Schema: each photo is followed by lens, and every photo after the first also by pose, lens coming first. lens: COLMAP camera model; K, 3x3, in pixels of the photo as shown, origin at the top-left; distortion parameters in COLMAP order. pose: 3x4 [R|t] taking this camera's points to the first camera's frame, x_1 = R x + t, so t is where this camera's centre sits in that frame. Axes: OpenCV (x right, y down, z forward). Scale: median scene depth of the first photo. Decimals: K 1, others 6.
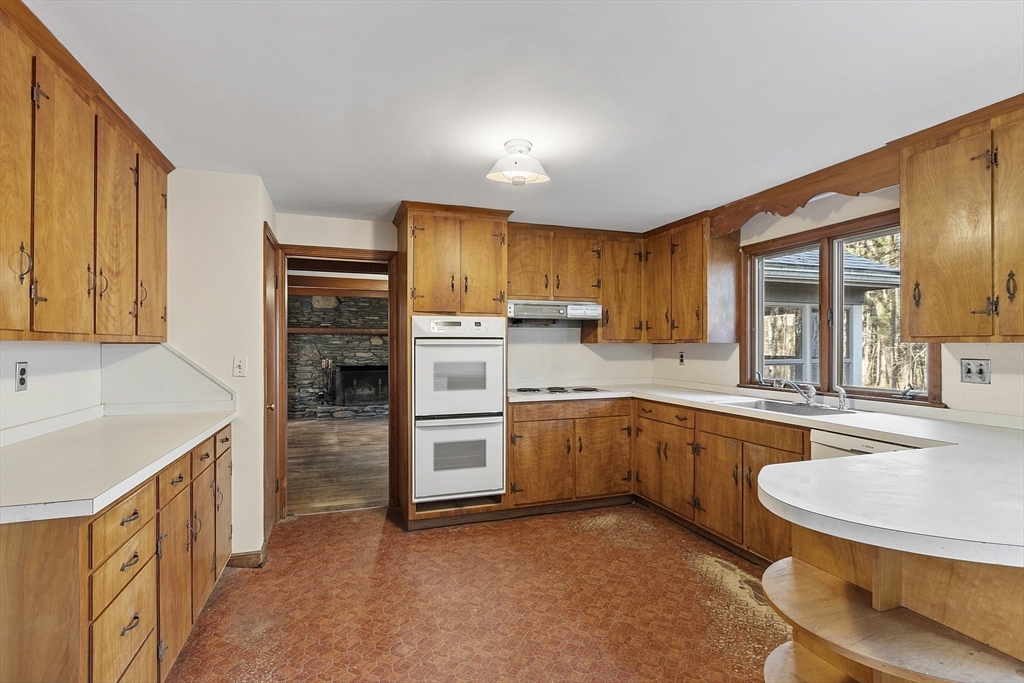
lens RADIAL K [[464.3, 0, 512.8], [0, 464.3, 341.1], [0, 0, 1]] dist [0.001807, -0.000021]
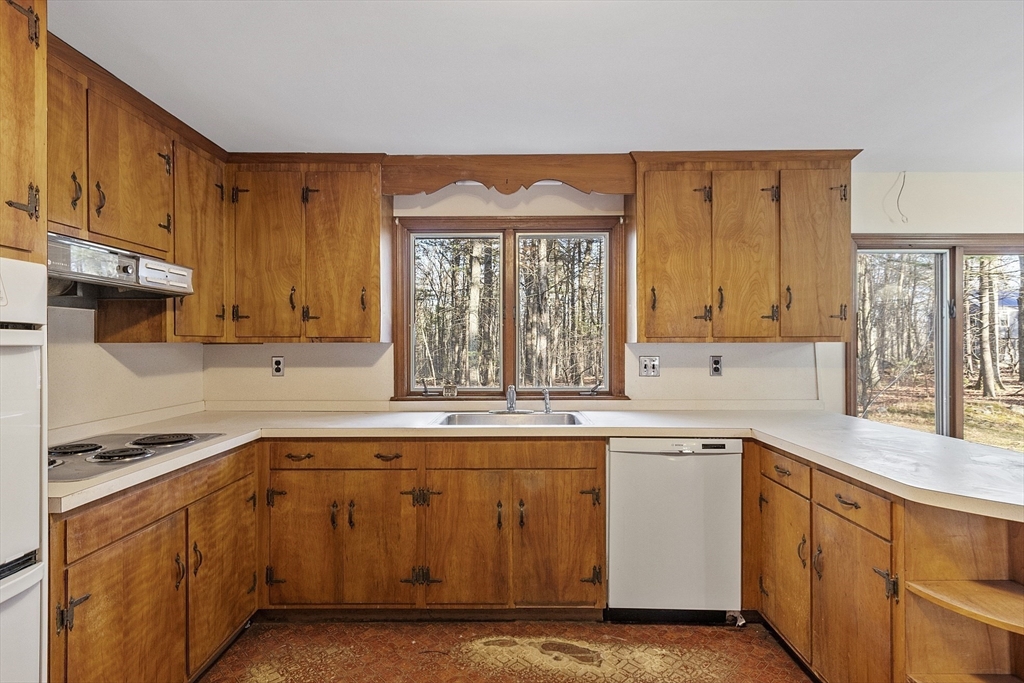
lens RADIAL K [[511.5, 0, 528.4], [0, 511.5, 342.7], [0, 0, 1]] dist [0.001699, -0.000638]
pose [[0.358868, 0.004343, 0.933378, -0.225517], [-0.005443, 0.999982, -0.002560, 0.005048], [-0.933373, -0.004162, 0.358885, 0.519109]]
